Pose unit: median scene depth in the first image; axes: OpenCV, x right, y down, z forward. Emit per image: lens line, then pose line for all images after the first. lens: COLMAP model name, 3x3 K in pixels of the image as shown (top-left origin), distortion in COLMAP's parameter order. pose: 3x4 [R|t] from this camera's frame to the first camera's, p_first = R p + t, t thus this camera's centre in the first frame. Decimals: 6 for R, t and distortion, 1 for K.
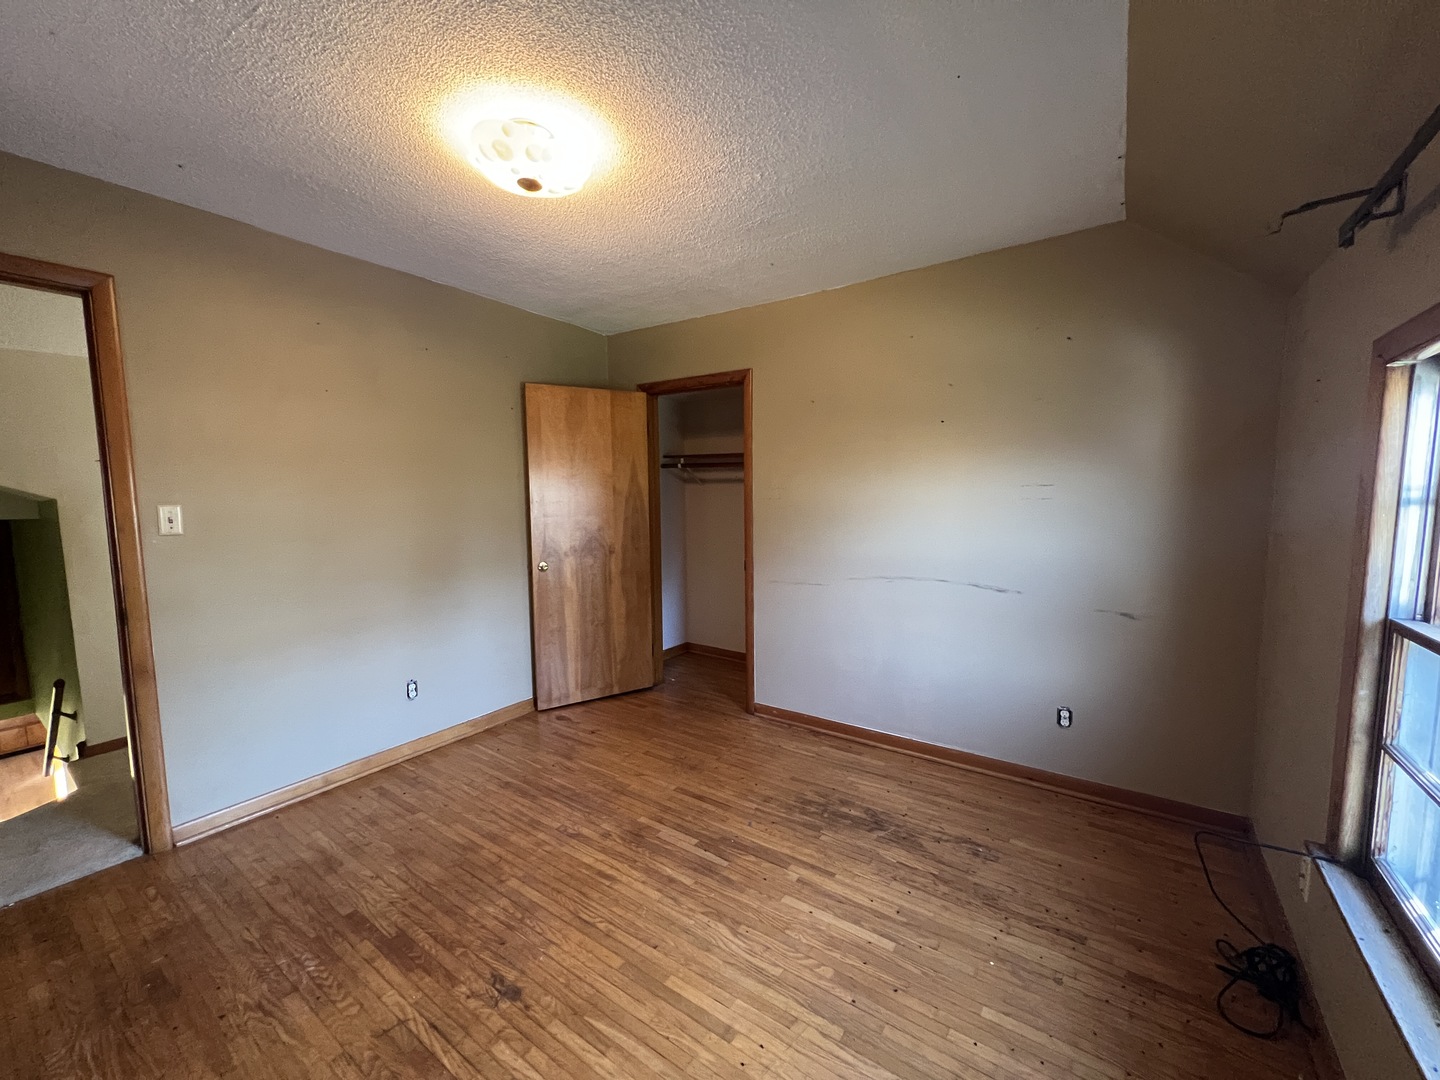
lens RADIAL K [[575.2, 0, 722.9], [0, 575.2, 539.3], [0, 0, 1]] dist [-0.002003, 0.000042]
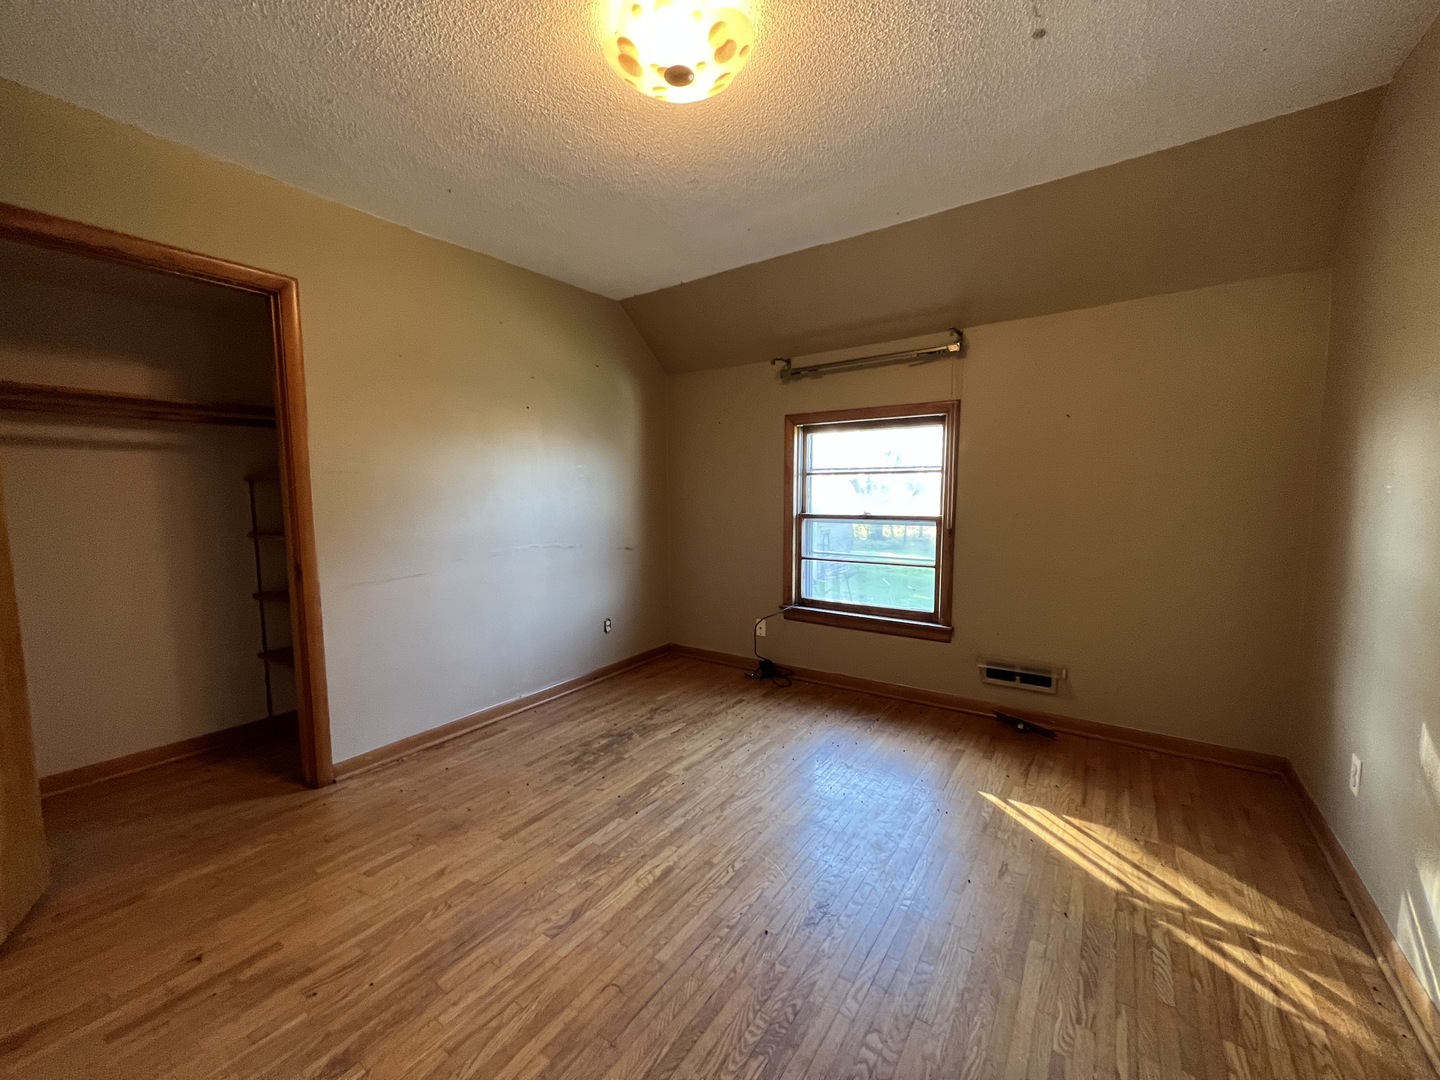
lens RADIAL K [[571.9, 0, 722.1], [0, 571.9, 545.3], [0, 0, 1]] dist [-0.001342, -0.000606]
pose [[-0.007852, -0.094703, 0.995475, -0.954620], [0.089879, 0.991409, 0.095025, -0.007674], [-0.995922, 0.090219, 0.000728, 0.778719]]
